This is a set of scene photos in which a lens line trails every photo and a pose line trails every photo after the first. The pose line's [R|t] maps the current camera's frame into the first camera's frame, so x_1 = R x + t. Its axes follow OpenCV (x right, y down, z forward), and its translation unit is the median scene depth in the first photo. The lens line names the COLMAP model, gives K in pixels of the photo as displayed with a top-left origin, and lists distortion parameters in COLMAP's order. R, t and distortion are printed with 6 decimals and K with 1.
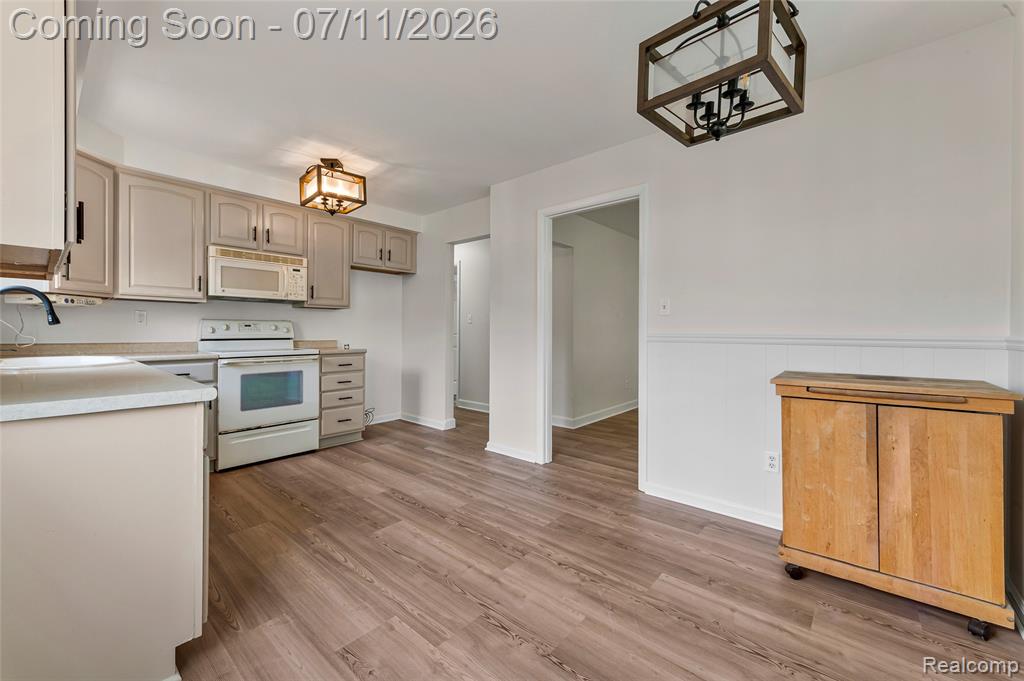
lens RADIAL K [[408.4, 0, 511.5], [0, 408.4, 332.2], [0, 0, 1]] dist [0.006733, -0.000323]
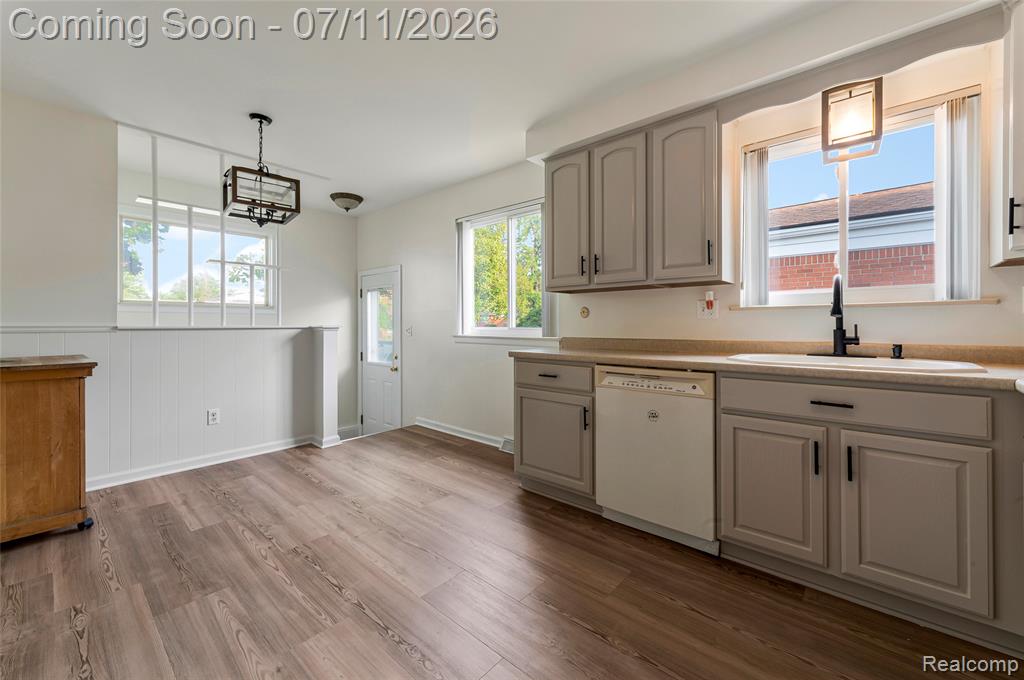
lens RADIAL K [[408.4, 0, 509.4], [0, 408.4, 323.1], [0, 0, 1]] dist [0.006733, -0.000323]
pose [[-0.999903, -0.004825, 0.013057, -0.341717], [-0.004810, 0.999988, 0.001184, -0.001197], [-0.013062, 0.001121, -0.999914, 1.365453]]
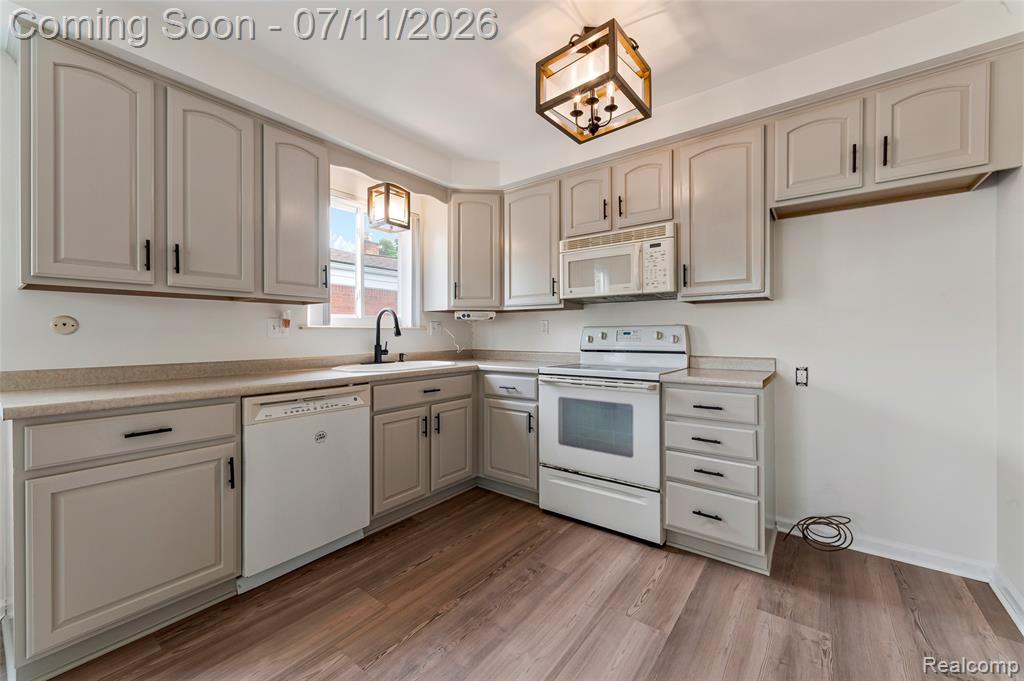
lens RADIAL K [[408.4, 0, 509.9], [0, 408.4, 334.1], [0, 0, 1]] dist [0.006733, -0.000323]
pose [[0.060840, -0.009566, -0.998102, 0.120621], [-0.000084, 0.999954, -0.009589, -0.009227], [0.998148, 0.000667, 0.060836, 0.943592]]
